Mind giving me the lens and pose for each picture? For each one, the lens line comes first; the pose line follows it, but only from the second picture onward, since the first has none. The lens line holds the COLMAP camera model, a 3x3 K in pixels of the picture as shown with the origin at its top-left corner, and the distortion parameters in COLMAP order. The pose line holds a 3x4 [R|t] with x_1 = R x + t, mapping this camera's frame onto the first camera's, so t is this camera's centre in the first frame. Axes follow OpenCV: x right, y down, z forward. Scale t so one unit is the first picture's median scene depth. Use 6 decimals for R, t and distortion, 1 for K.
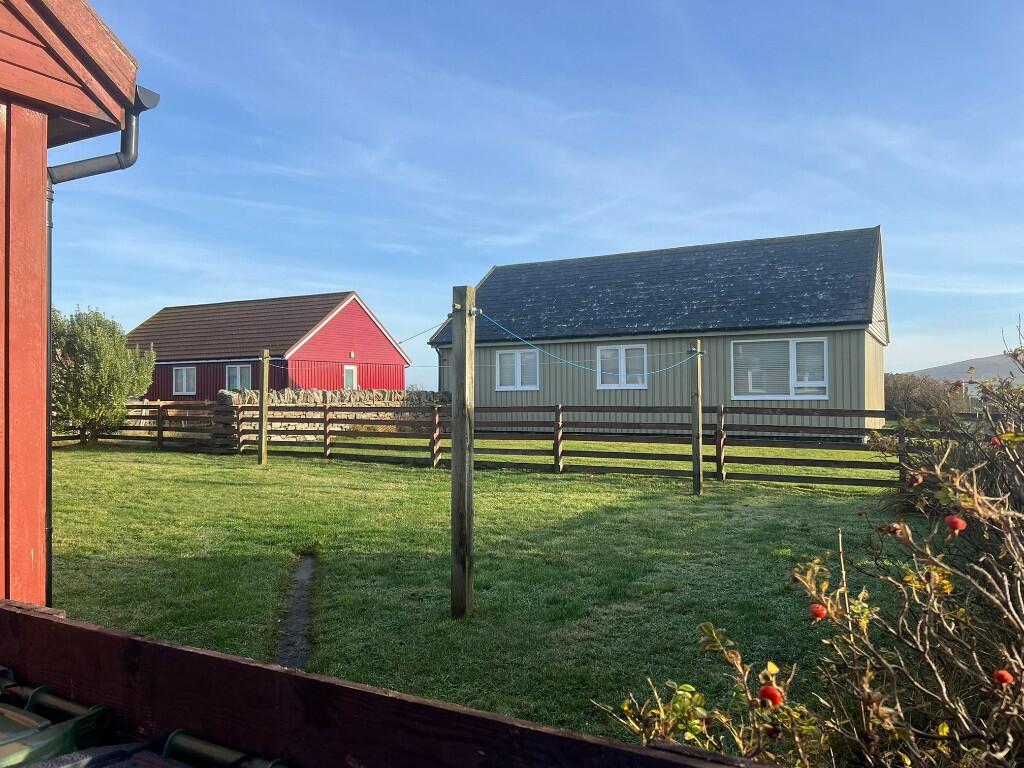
lens RADIAL K [[761.4, 0, 505.6], [0, 761.4, 380.8], [0, 0, 1]] dist [0.062222, -0.076916]
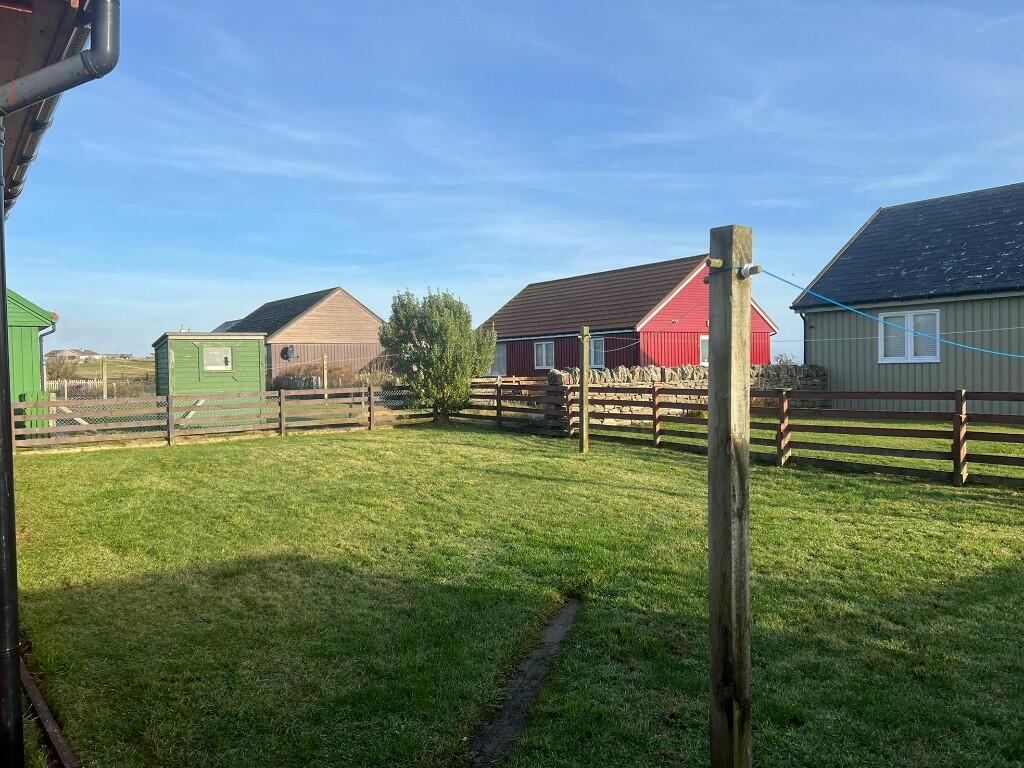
lens RADIAL K [[766.3, 0, 518.7], [0, 766.3, 384.0], [0, 0, 1]] dist [0.034317, -0.048973]
pose [[0.892637, -0.000314, -0.450776, 0.020646], [0.021951, 0.998844, 0.042773, -0.011608], [0.450241, -0.048076, 0.891612, 0.136012]]
